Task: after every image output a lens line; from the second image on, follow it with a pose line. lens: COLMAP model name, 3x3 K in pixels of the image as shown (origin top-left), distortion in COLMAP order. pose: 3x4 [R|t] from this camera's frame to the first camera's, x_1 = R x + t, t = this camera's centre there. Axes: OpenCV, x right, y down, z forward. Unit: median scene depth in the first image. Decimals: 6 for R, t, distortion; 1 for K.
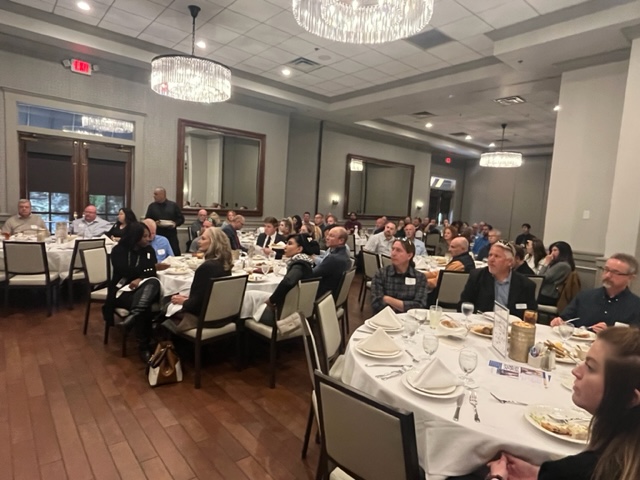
lens RADIAL K [[381.2, 0, 320.0], [0, 381.2, 240.0], [0, 0, 1]] dist [0.003458, 0.000091]
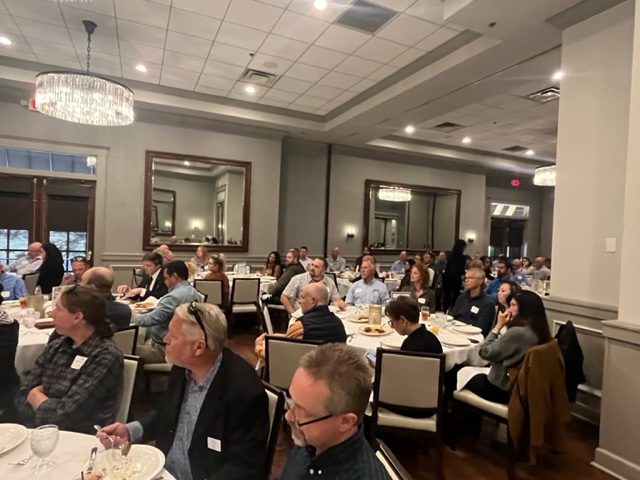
lens RADIAL K [[384.1, 0, 320.0], [0, 384.1, 240.0], [0, 0, 1]] dist [-0.001438, 0.000149]
pose [[0.965134, -0.016308, -0.261249, 0.246834], [-0.008513, 0.995574, -0.093598, -0.007191], [0.261619, 0.092558, 0.960723, 0.178070]]
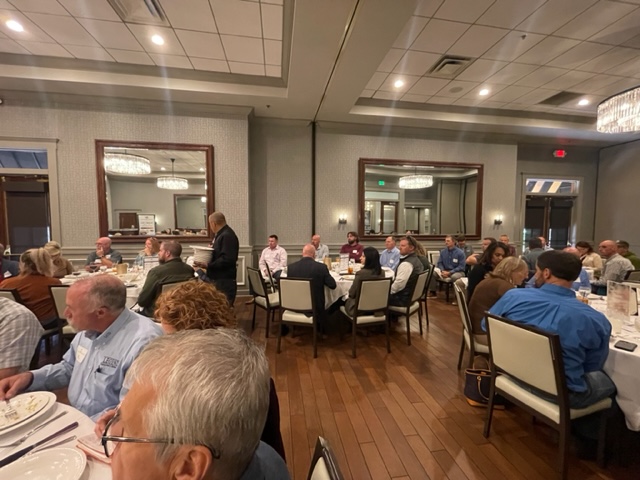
lens RADIAL K [[258.8, 0, 317.7], [0, 258.8, 240.7], [0, 0, 1]] dist [-0.001632, -0.000180]
pose [[0.855323, -0.029910, -0.517231, 0.336181], [-0.000313, 0.998302, -0.058247, -0.033018], [0.518095, 0.049982, 0.853861, 0.632470]]
